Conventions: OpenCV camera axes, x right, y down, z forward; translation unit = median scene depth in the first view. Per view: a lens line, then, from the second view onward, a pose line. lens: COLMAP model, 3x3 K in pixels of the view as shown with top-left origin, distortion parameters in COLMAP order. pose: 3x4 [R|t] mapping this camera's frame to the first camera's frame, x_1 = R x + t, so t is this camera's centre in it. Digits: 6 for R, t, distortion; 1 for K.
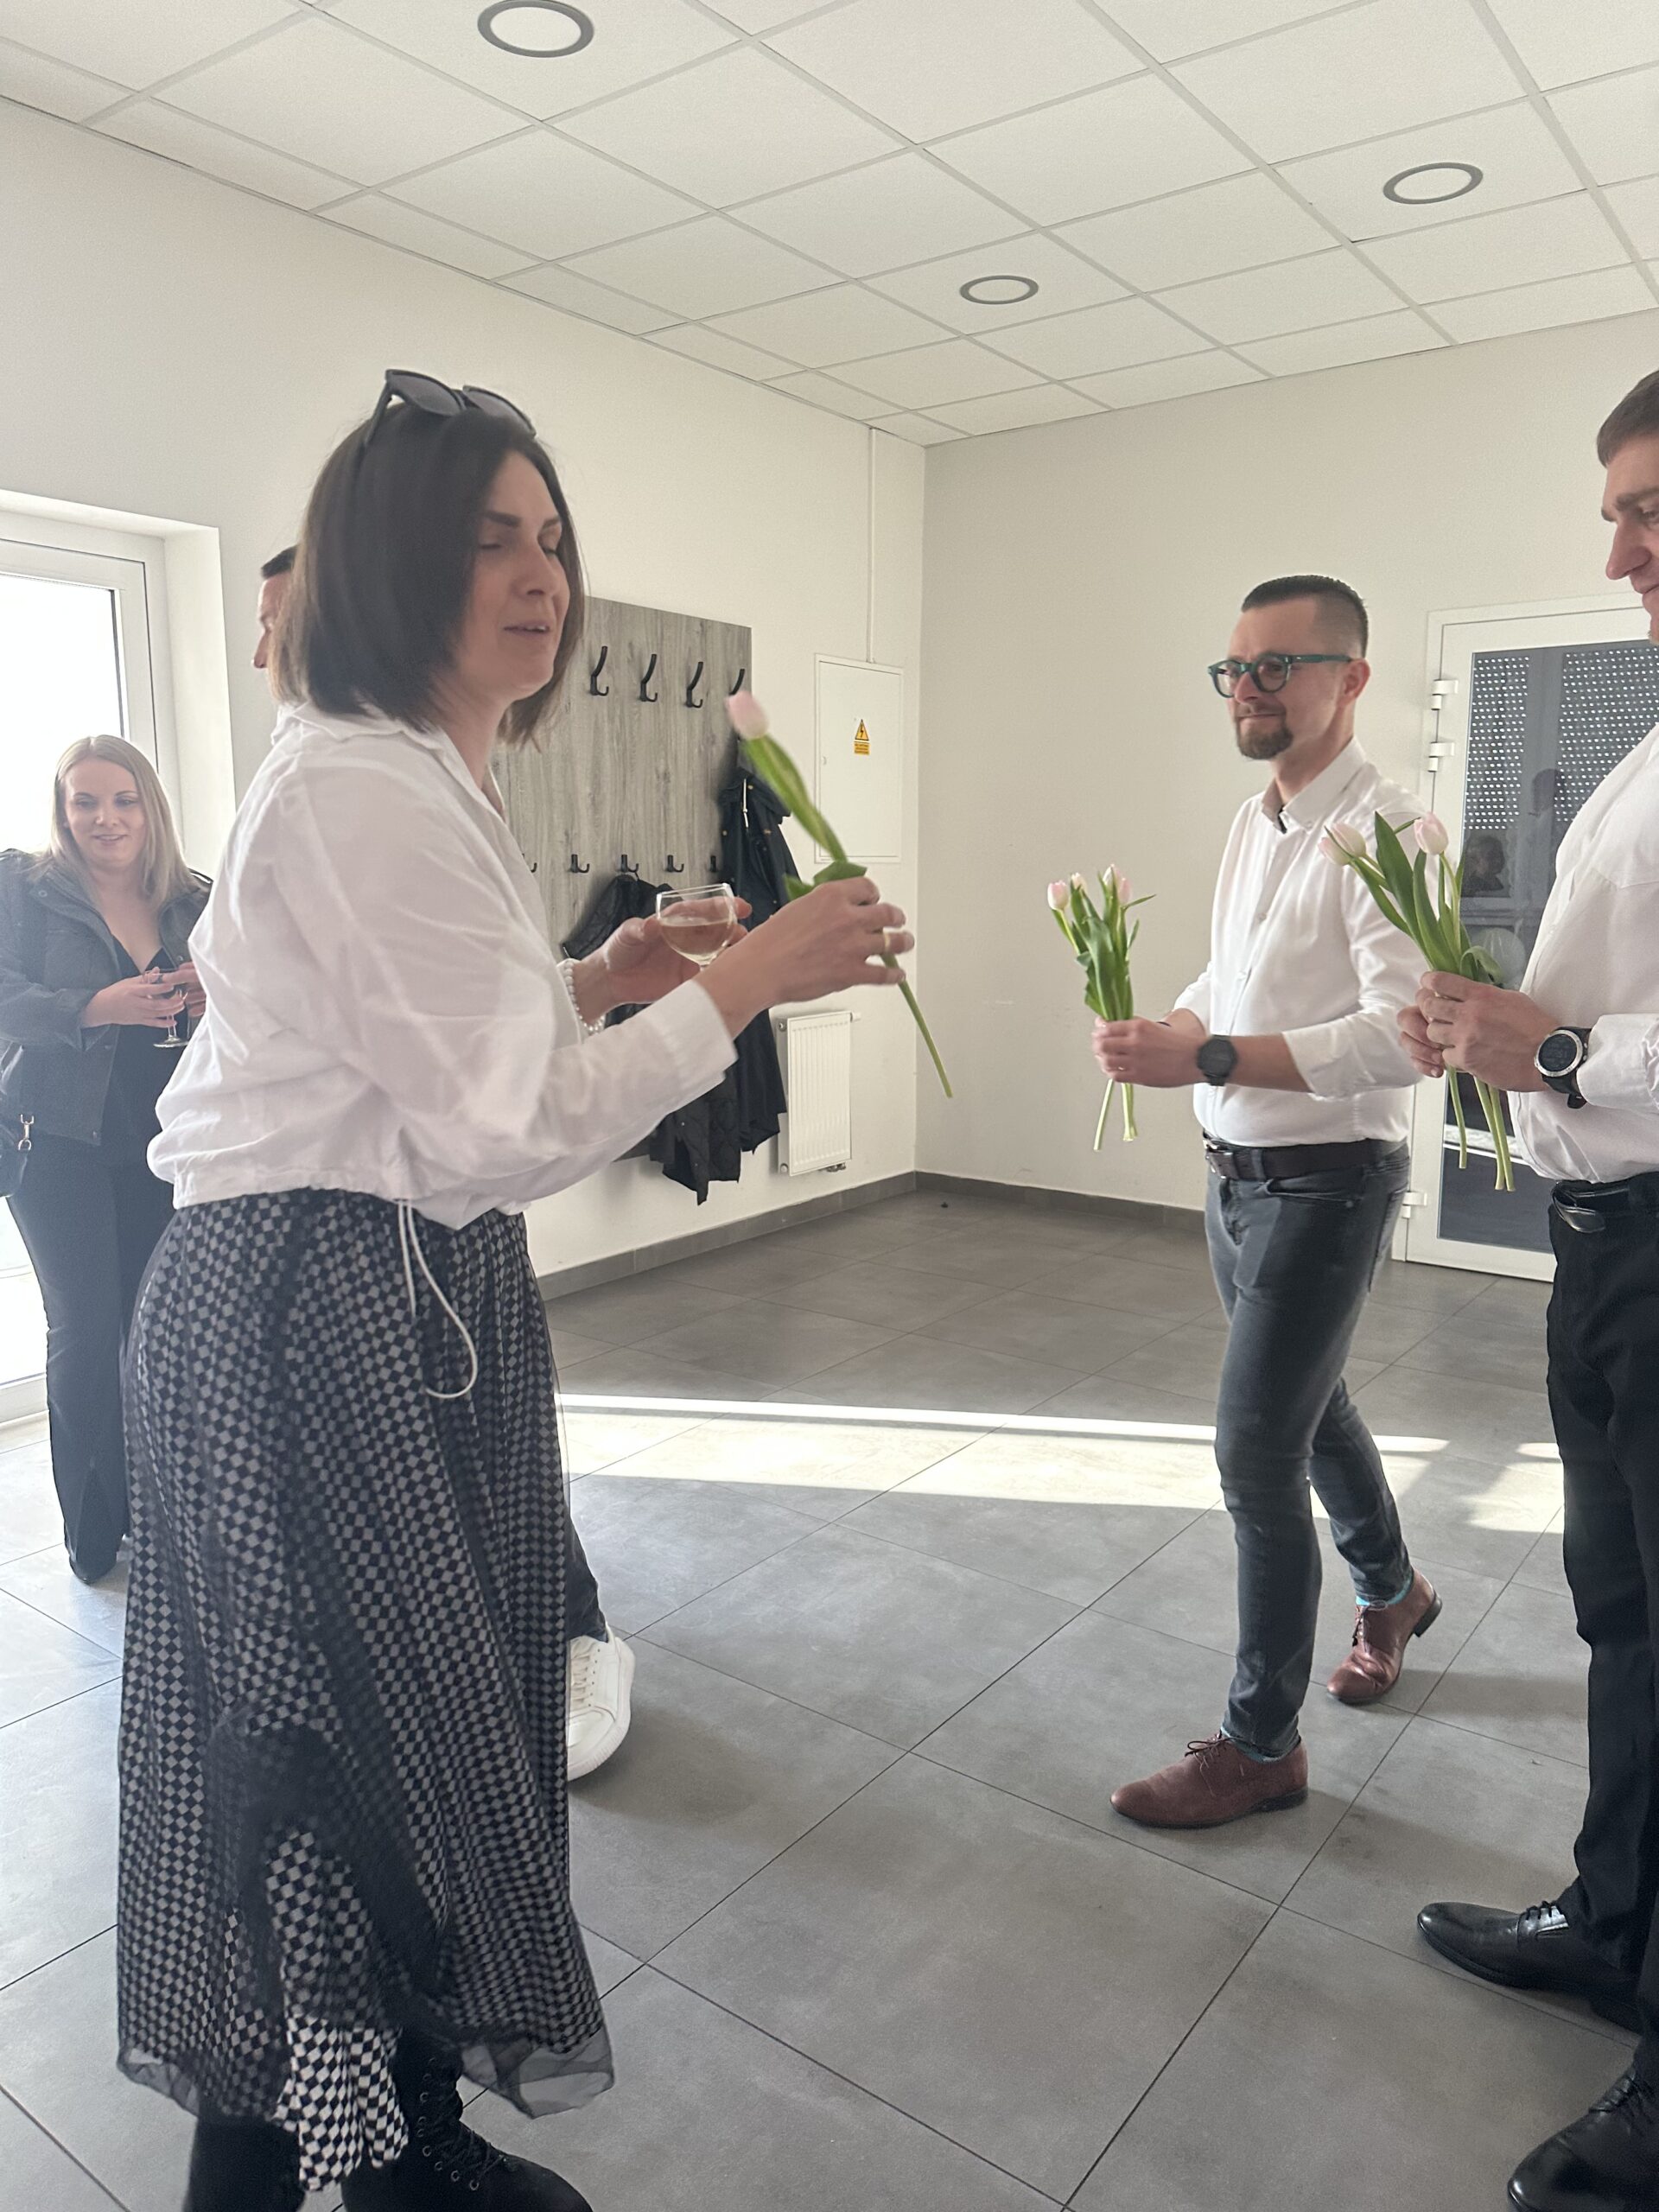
lens RADIAL K [[1563.5, 0, 813.5], [0, 1563.5, 1117.1], [0, 0, 1]] dist [0.027179, -0.041569]
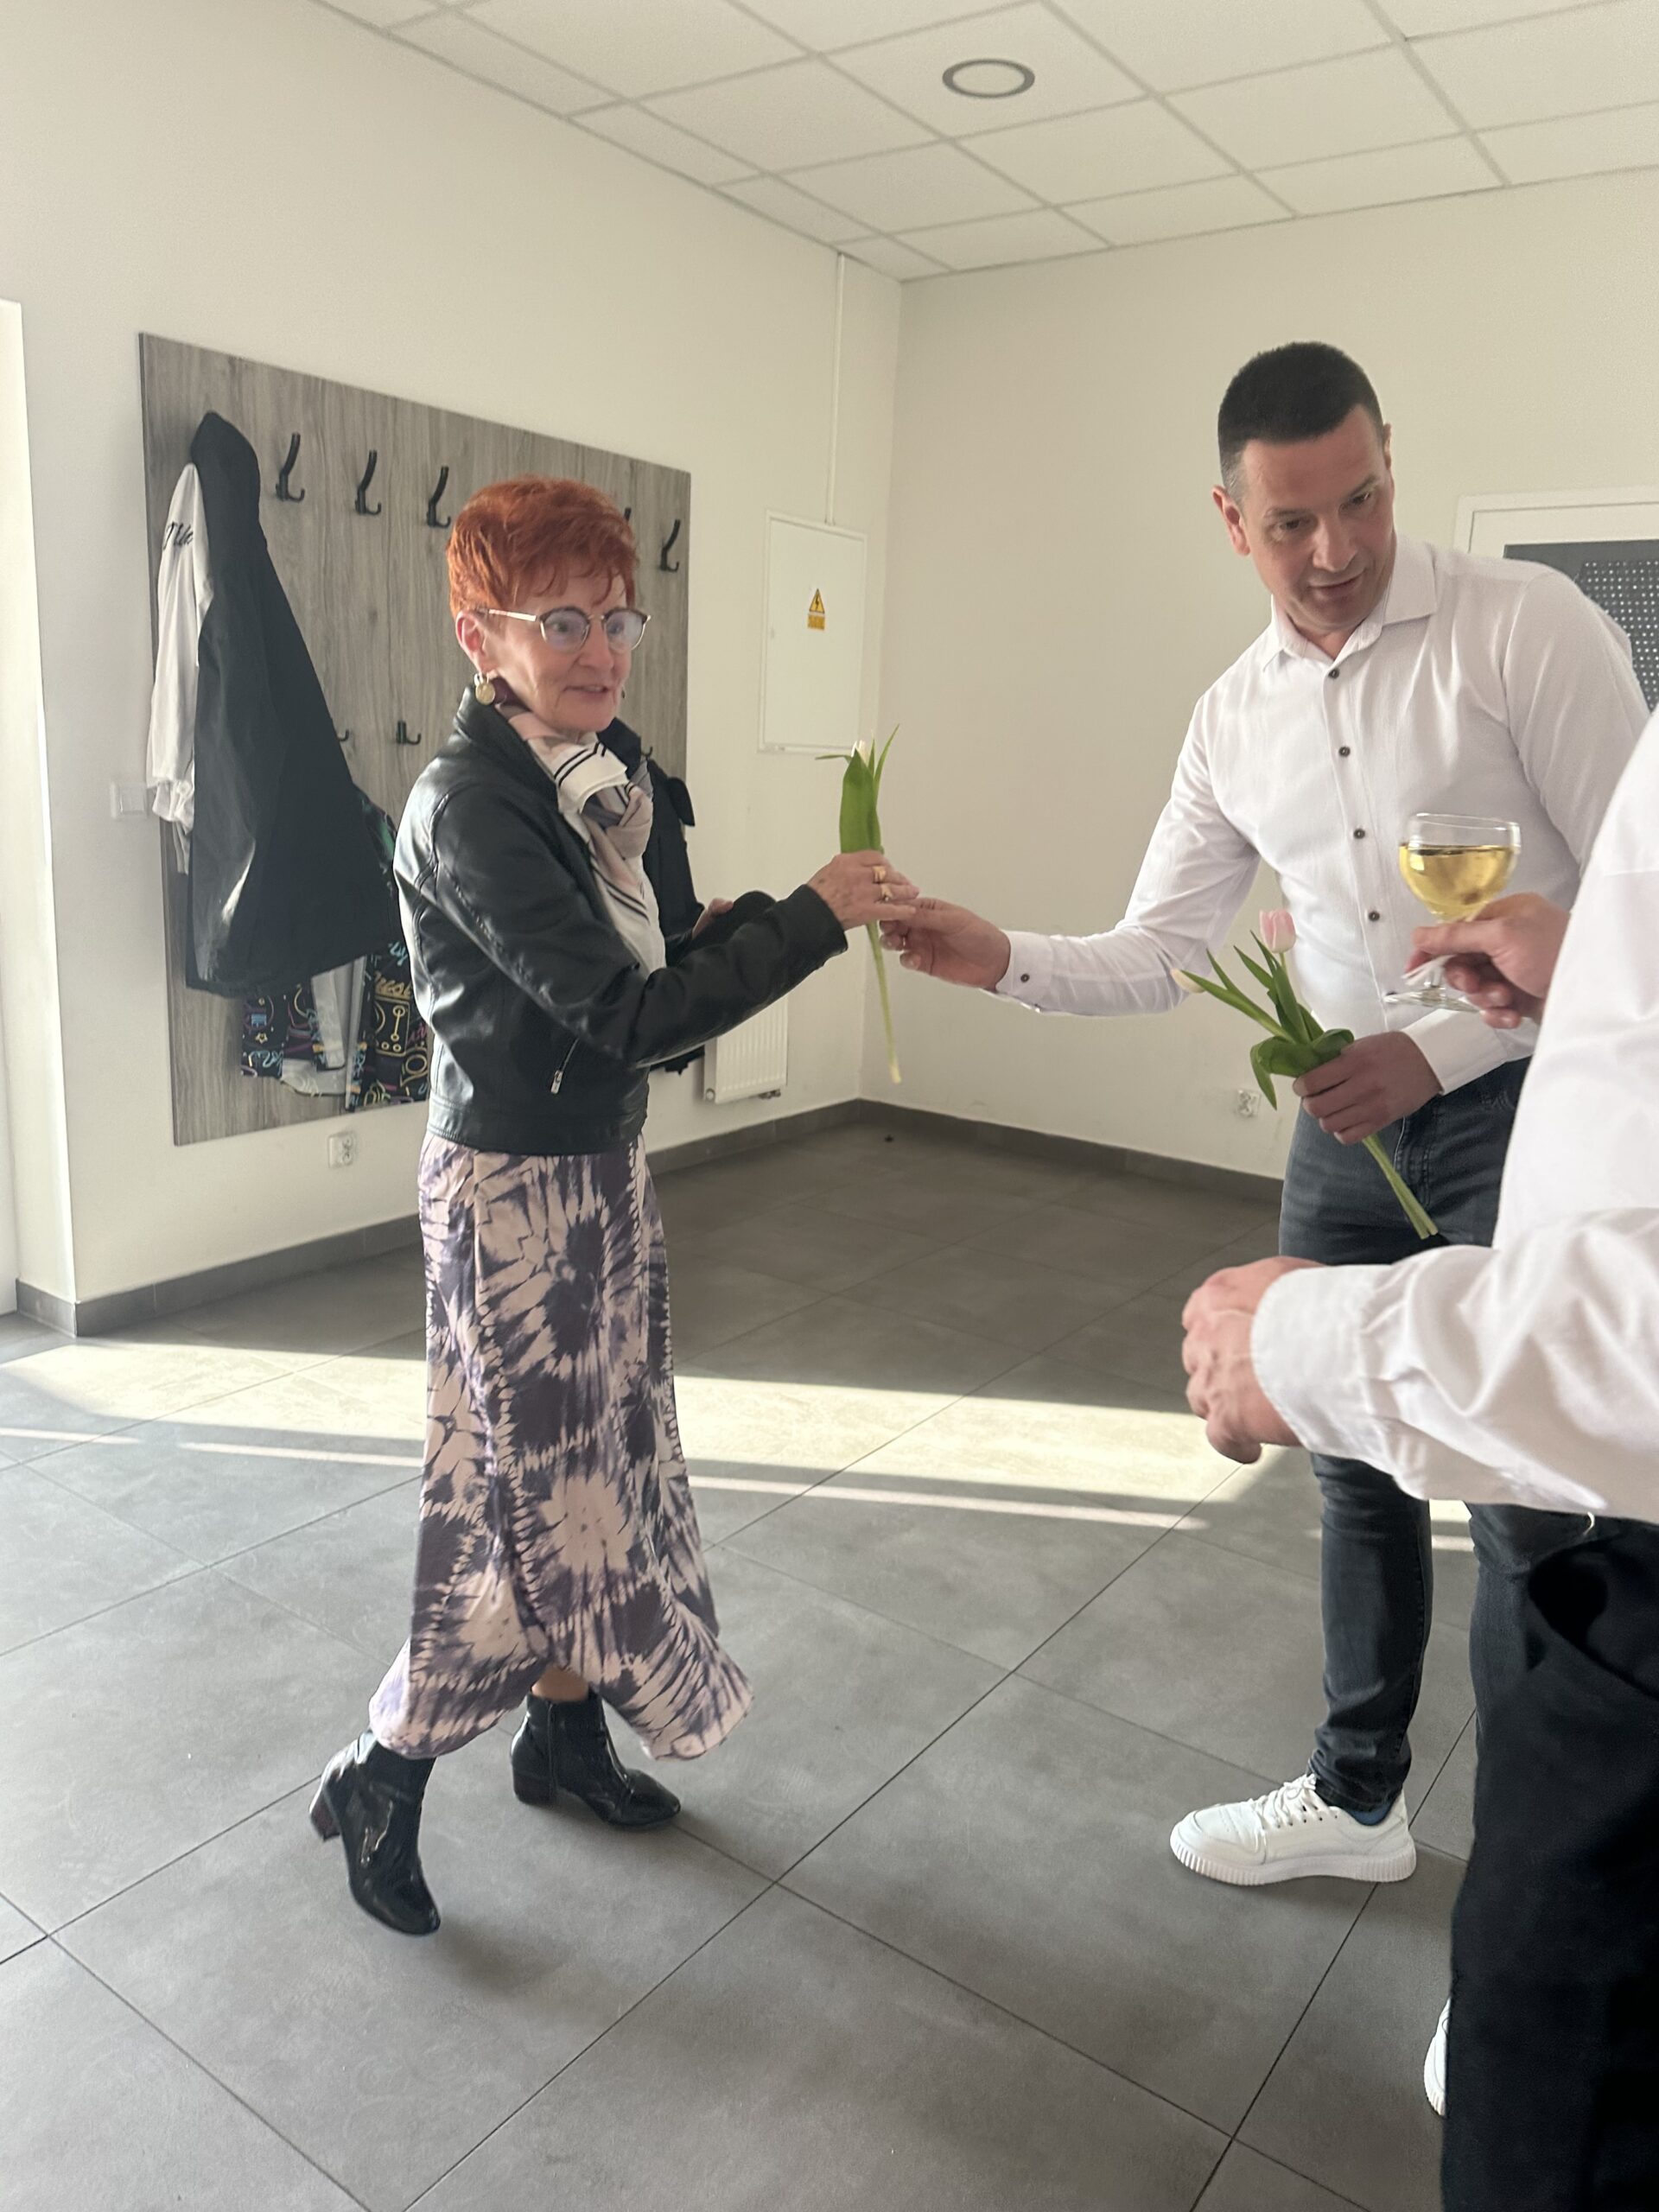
lens RADIAL K [[1563.5, 0, 847.2], [0, 1563.5, 1095.7], [0, 0, 1]] dist [0.027179, -0.041569]
pose [[0.998305, 0.038240, 0.043862, 0.026326], [-0.040430, 0.997921, 0.050182, -0.018544], [-0.041852, -0.051870, 0.997776, 0.128875]]
